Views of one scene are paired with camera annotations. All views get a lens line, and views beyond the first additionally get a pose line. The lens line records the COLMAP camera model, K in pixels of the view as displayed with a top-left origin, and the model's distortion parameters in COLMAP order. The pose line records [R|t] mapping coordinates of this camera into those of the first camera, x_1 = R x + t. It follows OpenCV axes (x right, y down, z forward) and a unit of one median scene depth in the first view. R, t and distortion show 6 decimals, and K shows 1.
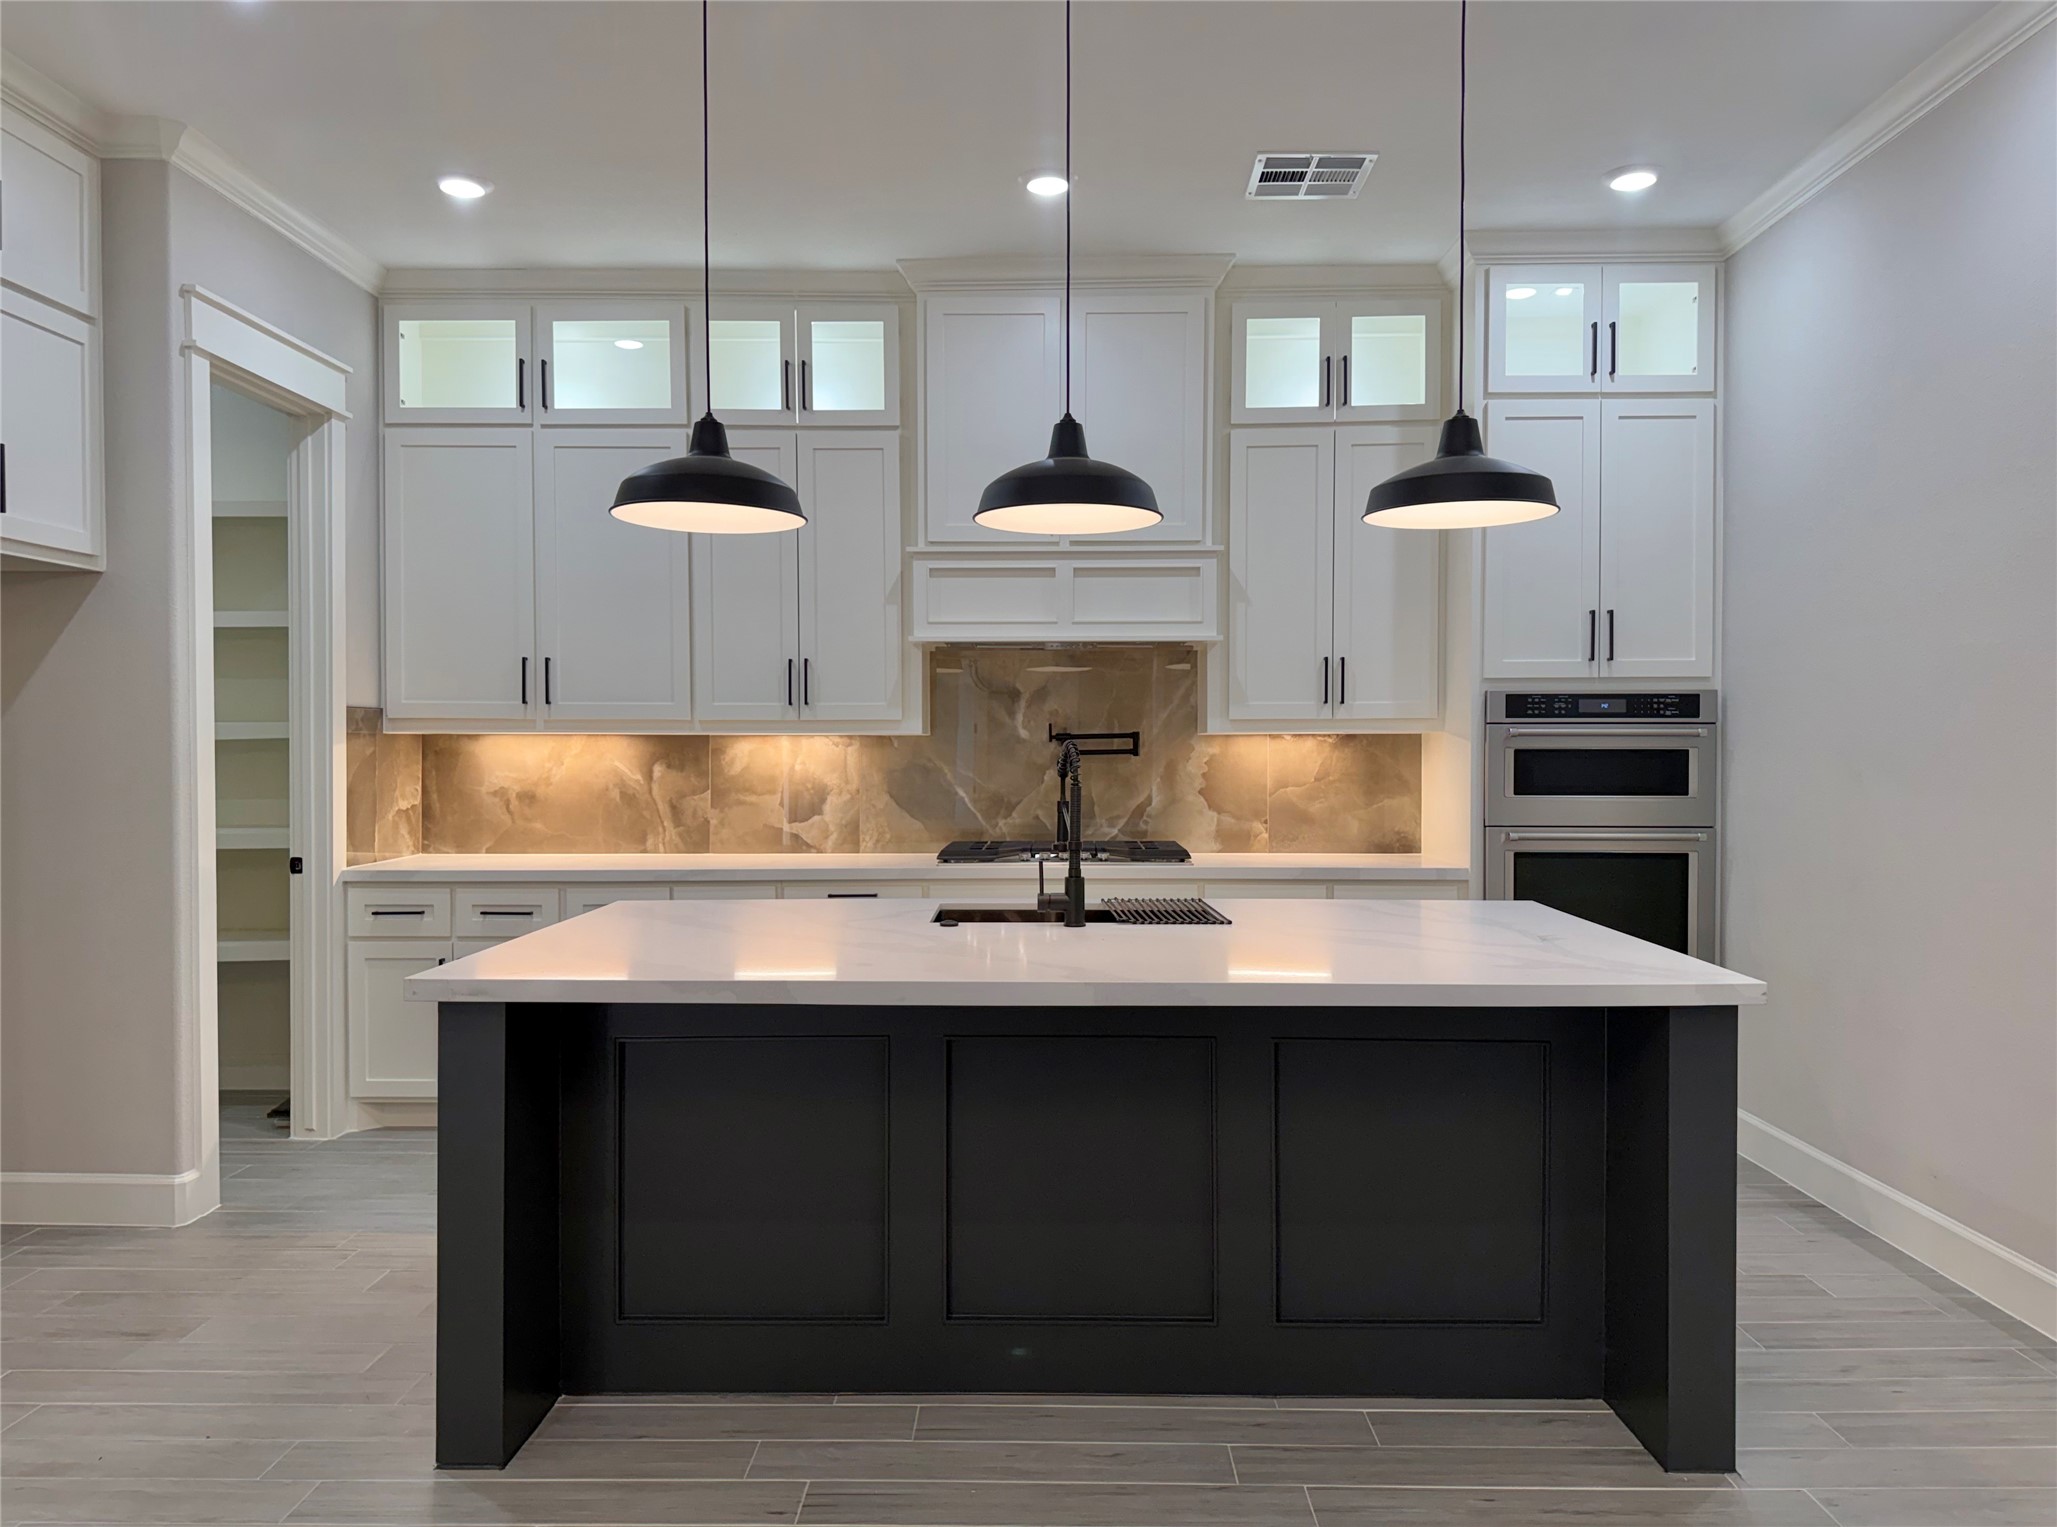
lens RADIAL K [[1452.6, 0, 1029.8], [0, 1452.6, 775.7], [0, 0, 1]] dist [0.062082, -0.075566]
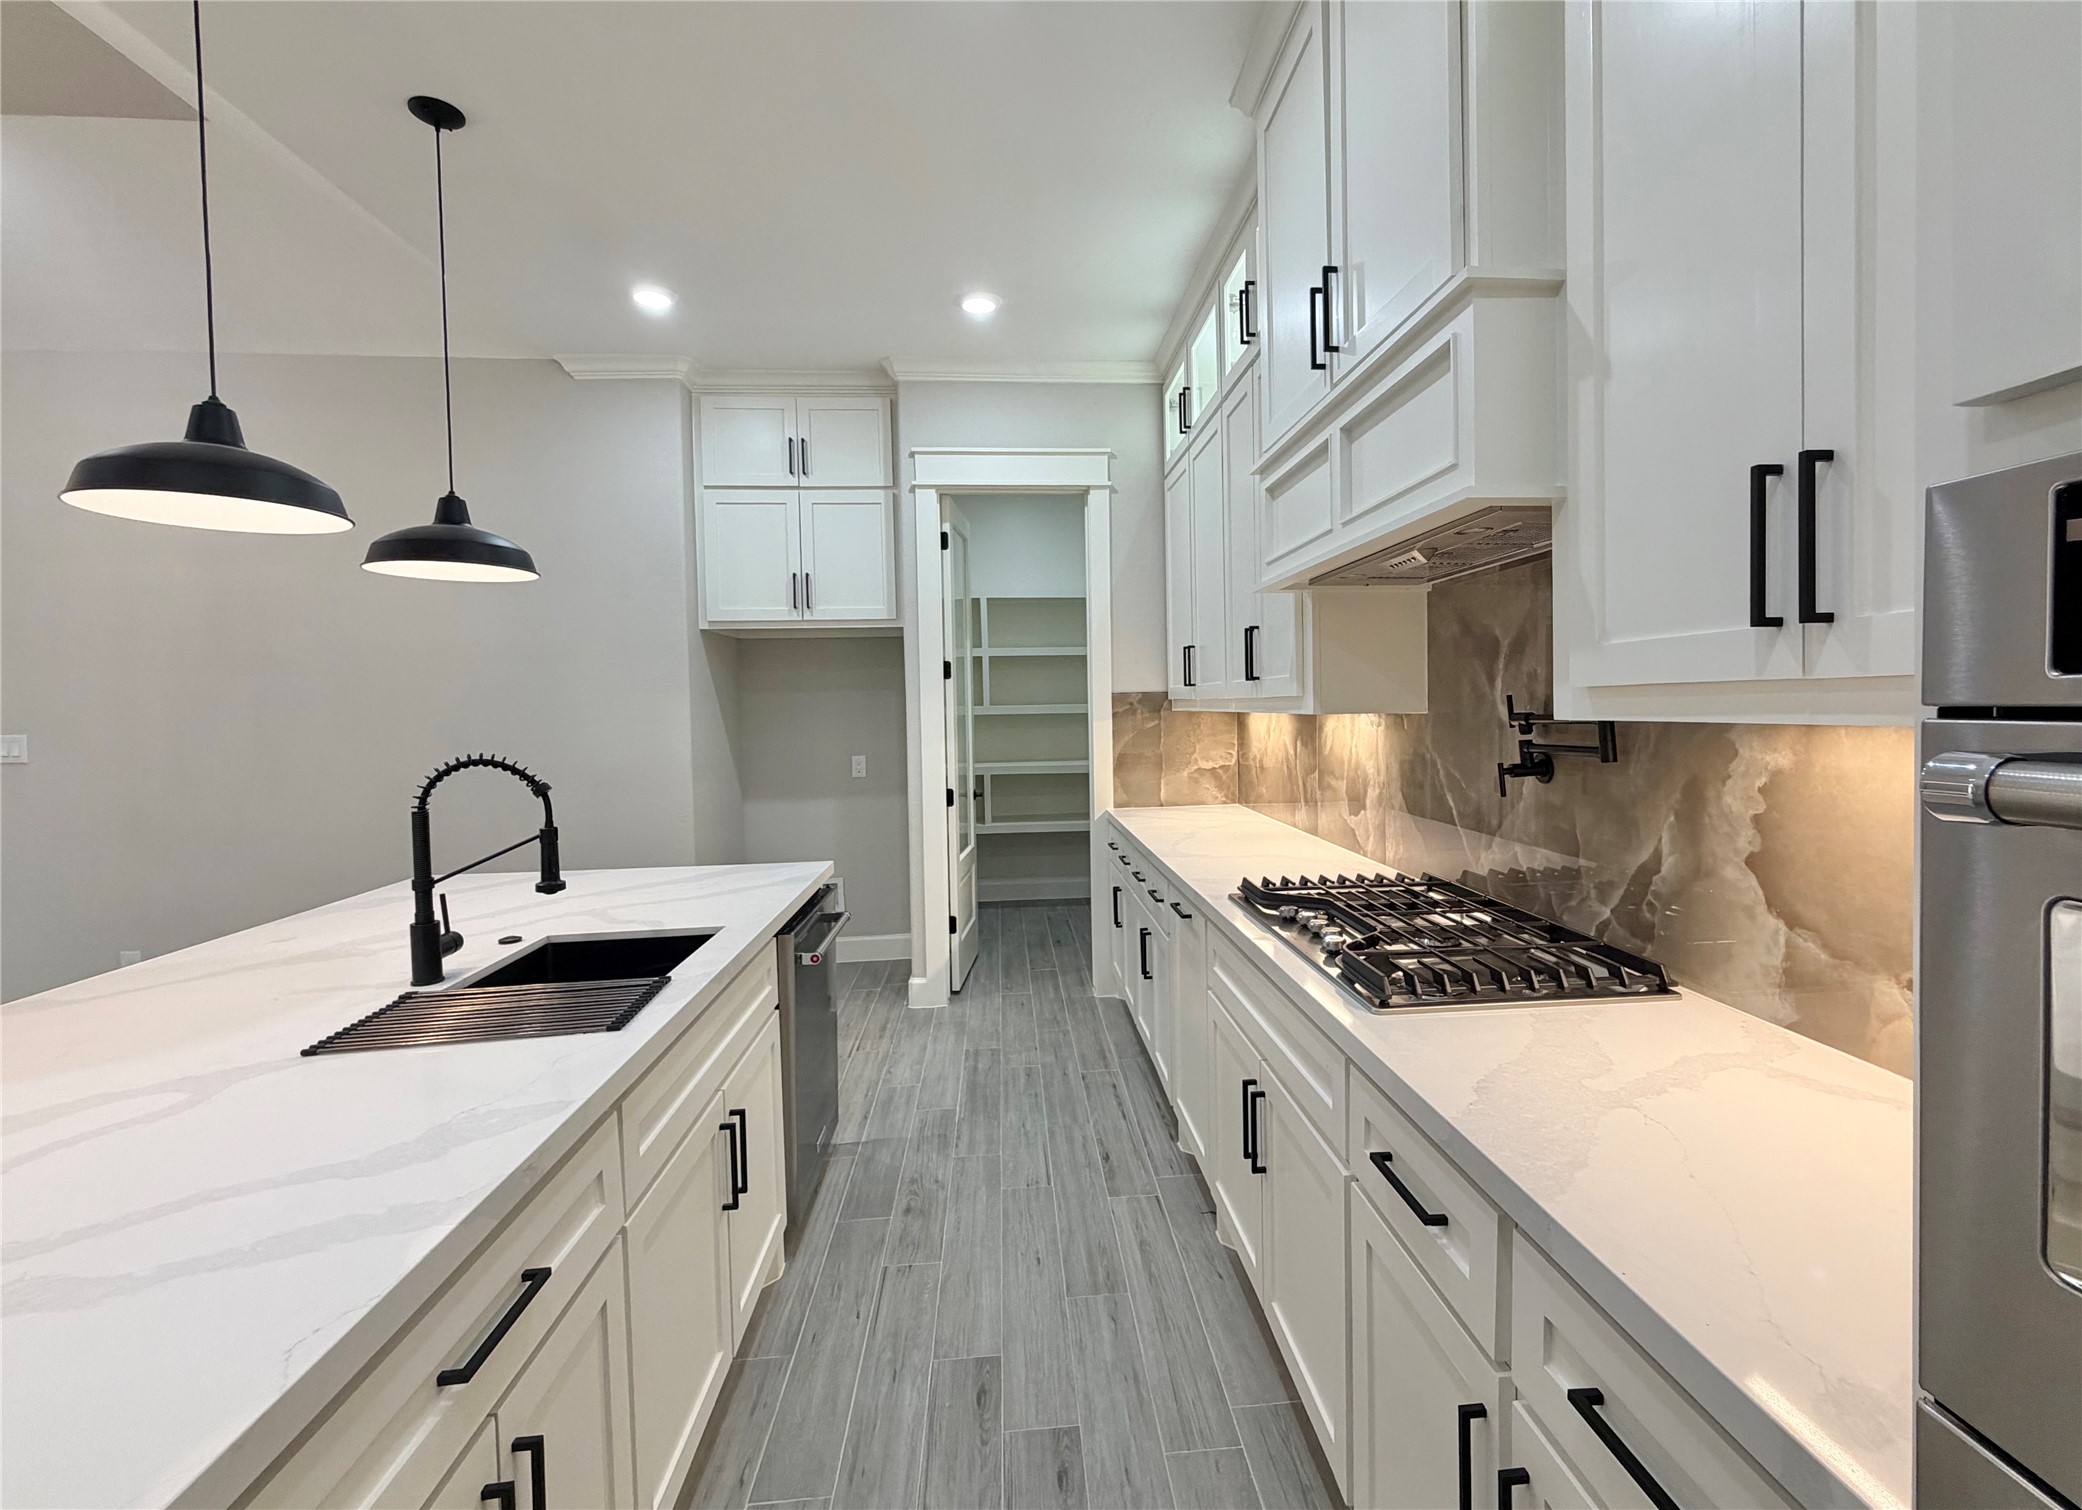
lens RADIAL K [[902.6, 0, 1082.2], [0, 902.6, 722.6], [0, 0, 1]] dist [-0.008096, 0.000073]
pose [[0.104867, 0.019173, -0.994301, 0.344229], [-0.002676, 0.999816, 0.018997, -0.031525], [0.994483, 0.000669, 0.104899, 0.791893]]
